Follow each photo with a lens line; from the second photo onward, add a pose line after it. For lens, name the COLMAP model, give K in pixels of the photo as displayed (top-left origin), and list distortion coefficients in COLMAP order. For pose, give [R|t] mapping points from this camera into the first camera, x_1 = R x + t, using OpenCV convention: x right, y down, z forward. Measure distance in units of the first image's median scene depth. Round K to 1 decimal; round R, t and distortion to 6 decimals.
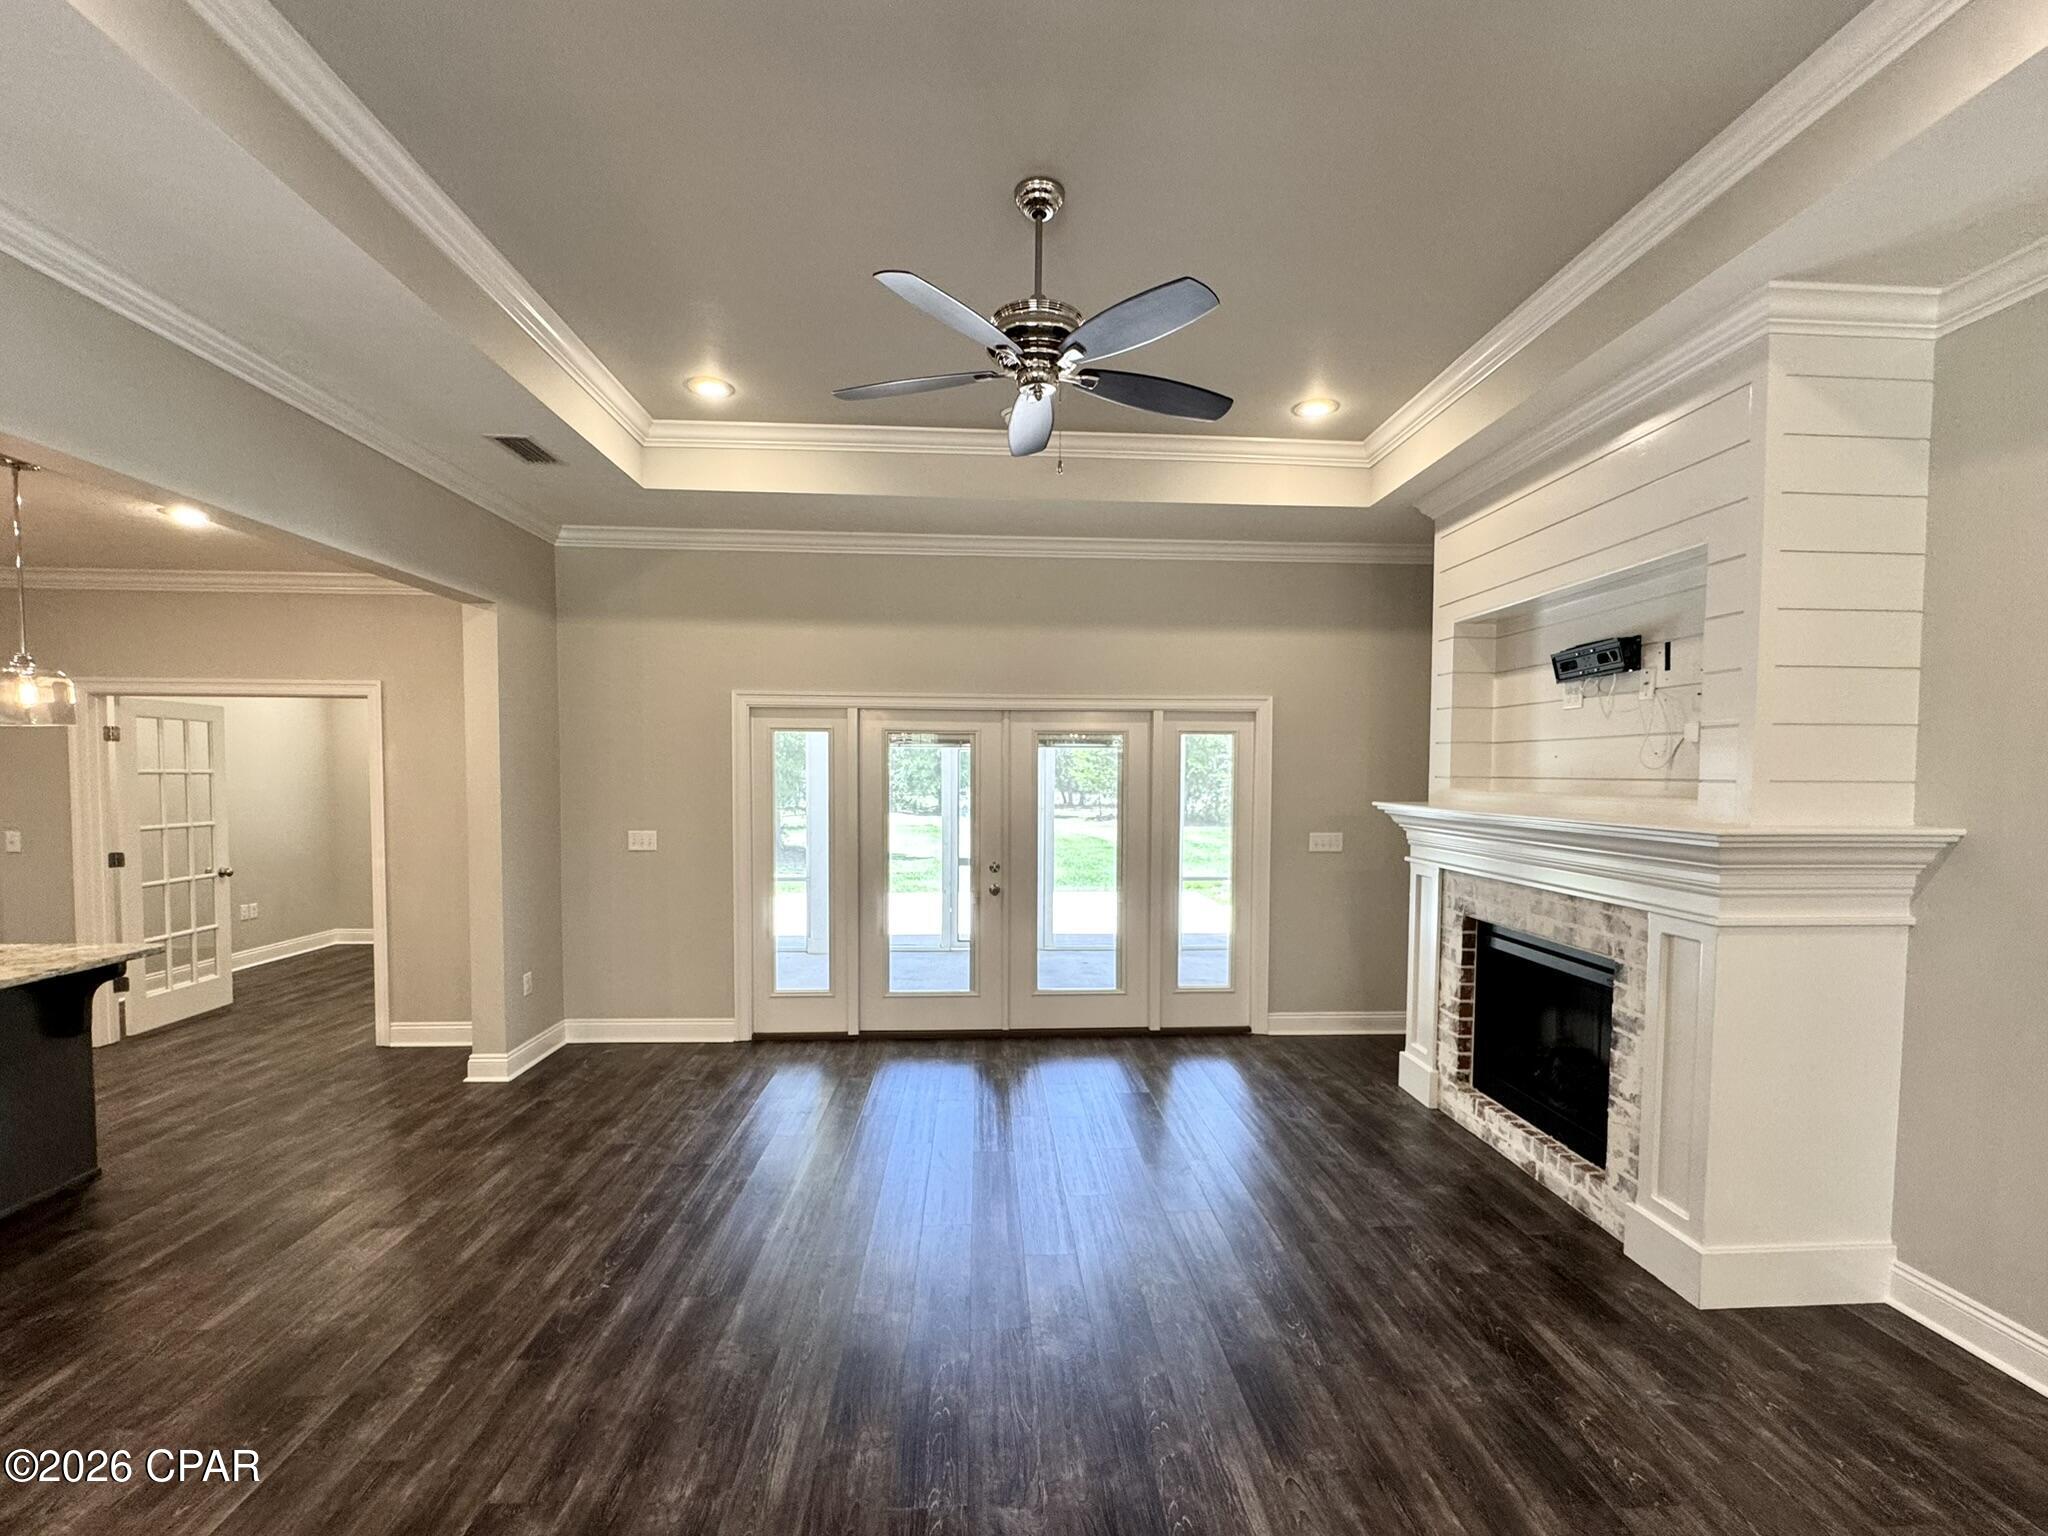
lens RADIAL K [[870.8, 0, 1028.2], [0, 870.8, 811.7], [0, 0, 1]] dist [-0.003296, 0.000263]
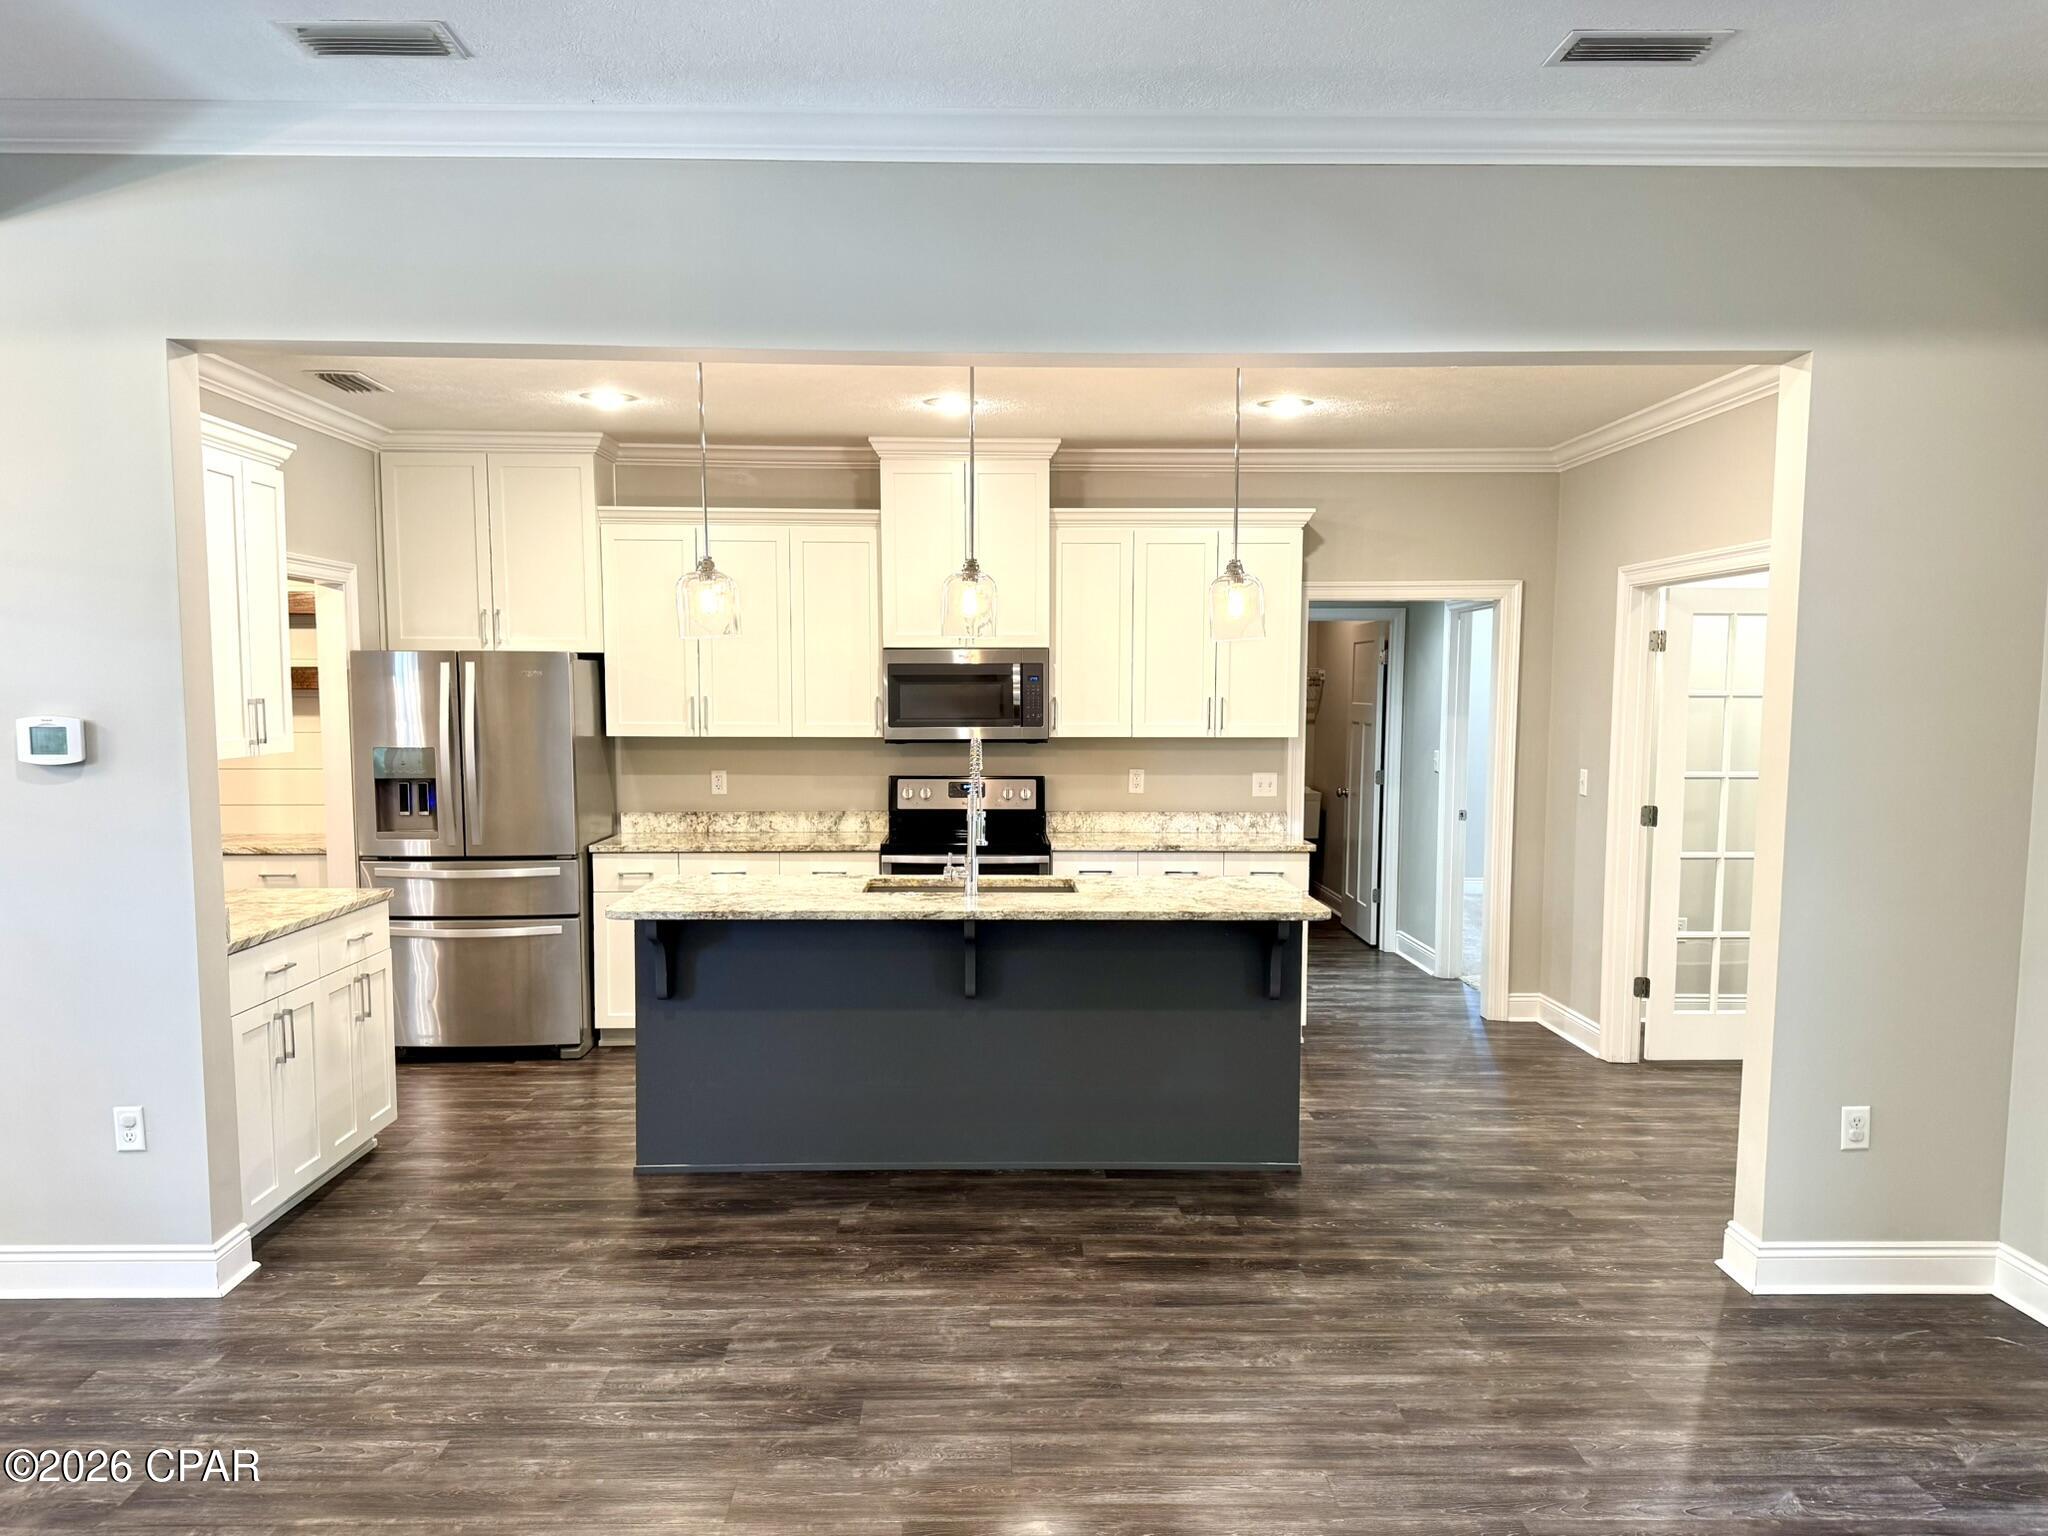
lens RADIAL K [[1603.0, 0, 1000.3], [0, 1603.0, 855.6], [0, 0, 1]] dist [0.003736, -0.001980]
pose [[-0.049477, 0.099166, -0.993840, 0.374839], [-0.049110, 0.993614, 0.101589, -0.025227], [0.997567, 0.053833, -0.044291, 0.632219]]
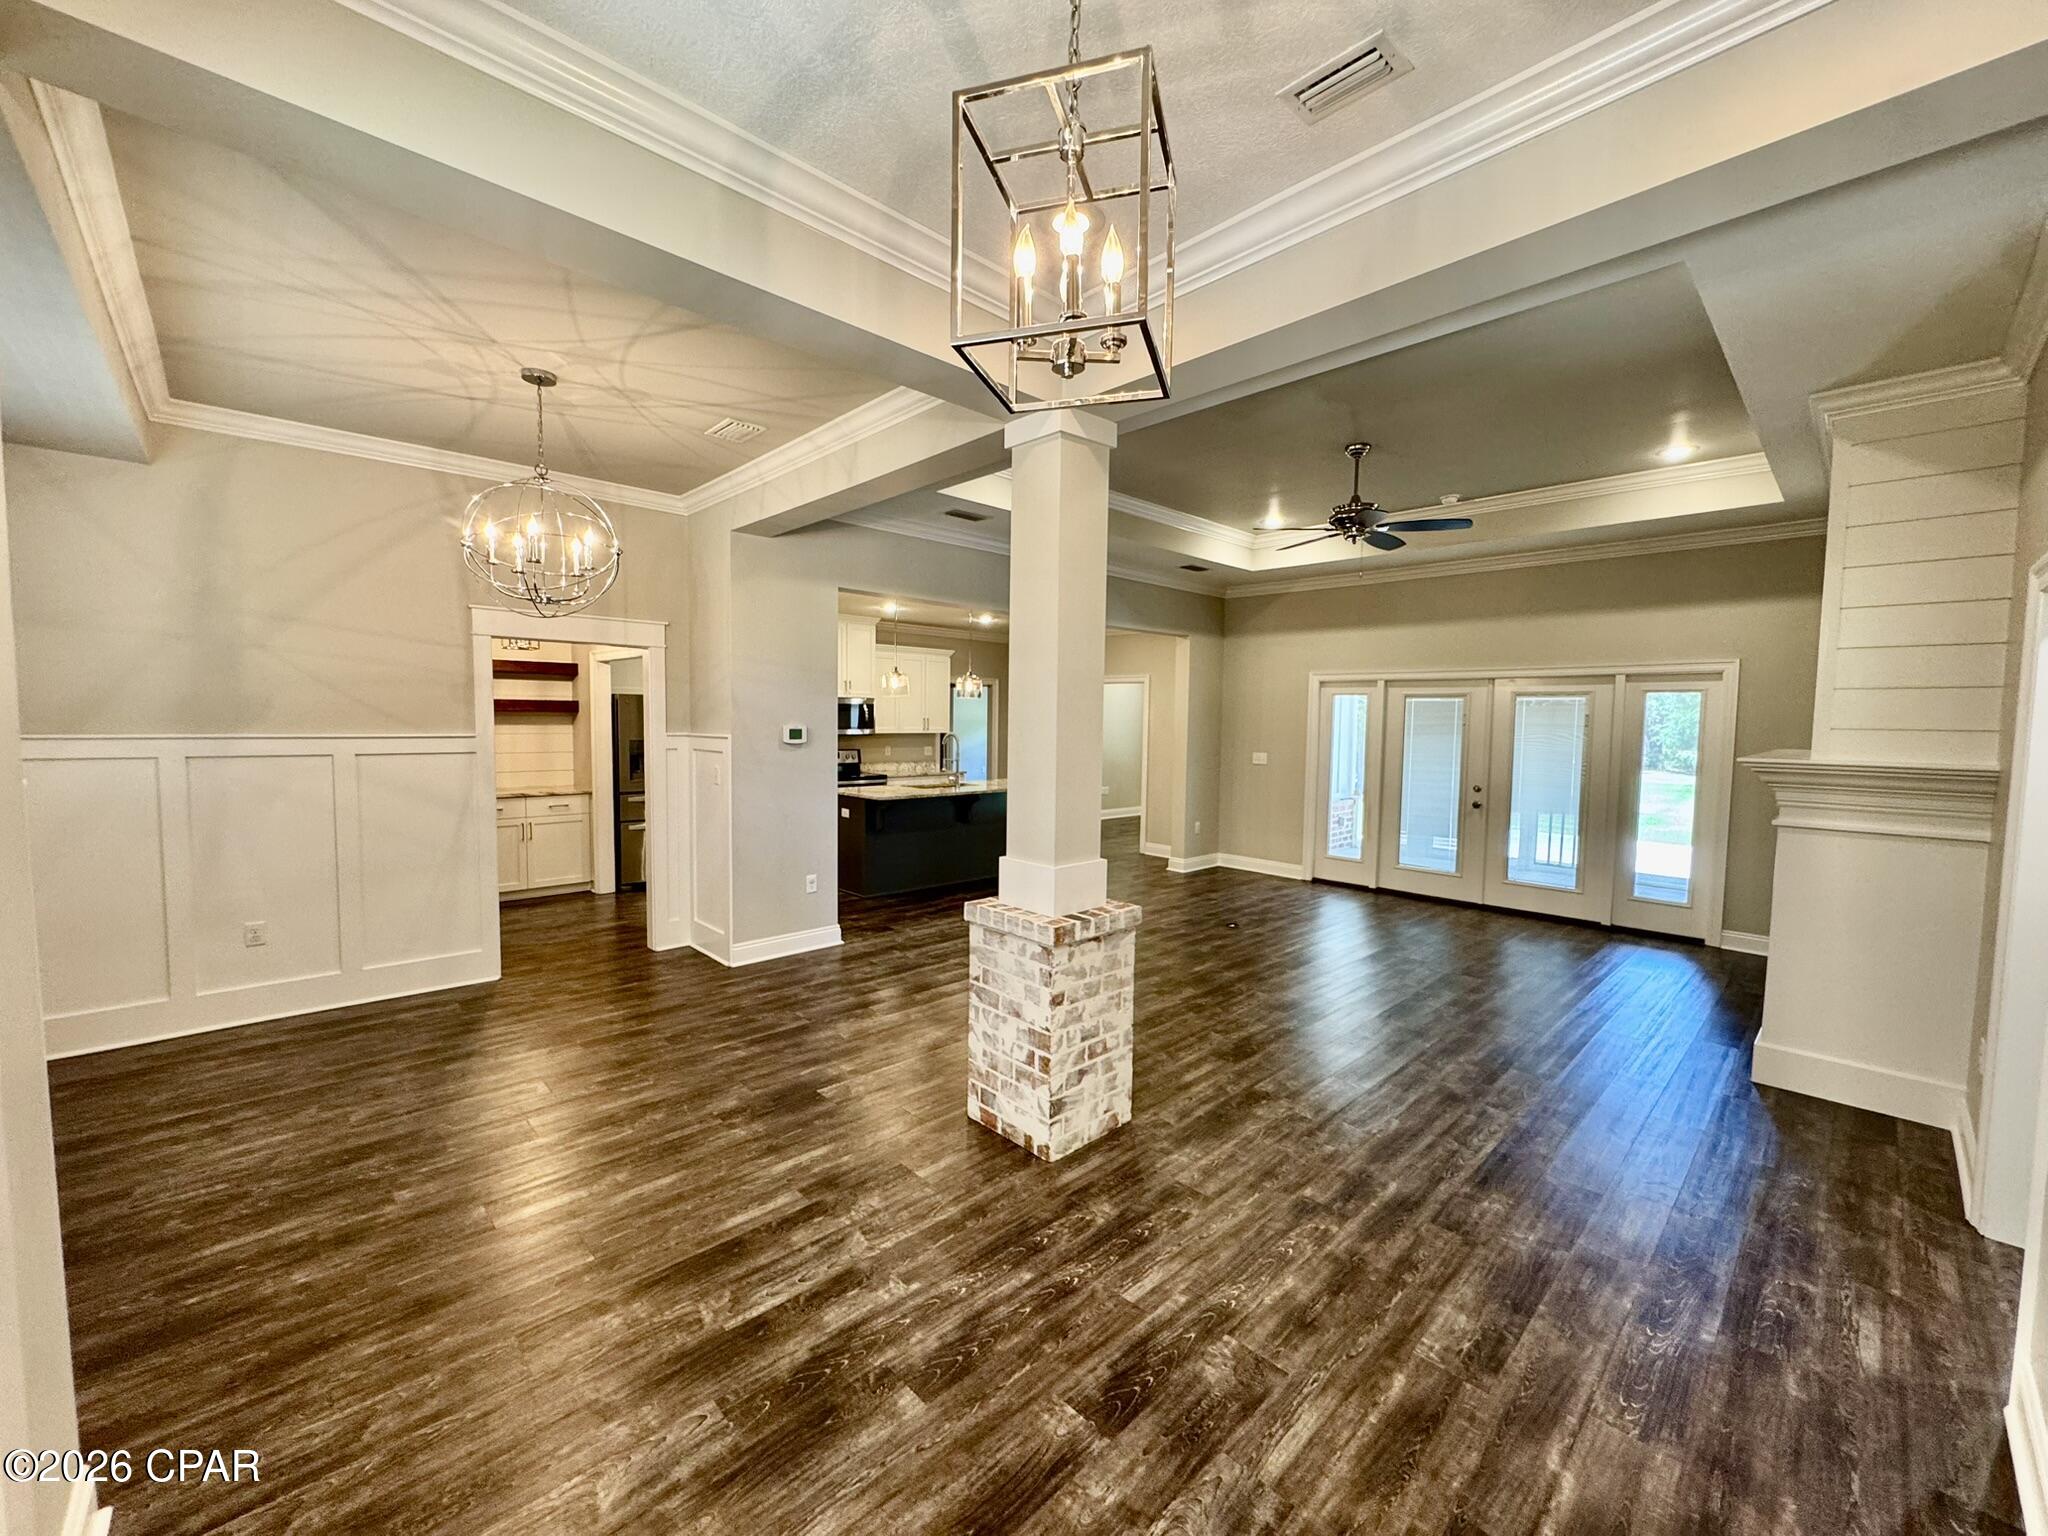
lens RADIAL K [[819.2, 0, 1024.0], [0, 819.2, 768.0], [0, 0, 1]] dist [-0.001044, -0.000110]
pose [[0.646440, 0.051425, -0.761230, 0.646755], [-0.046102, 0.998536, 0.028306, 0.033773], [0.761571, 0.016796, 0.647864, -0.561731]]
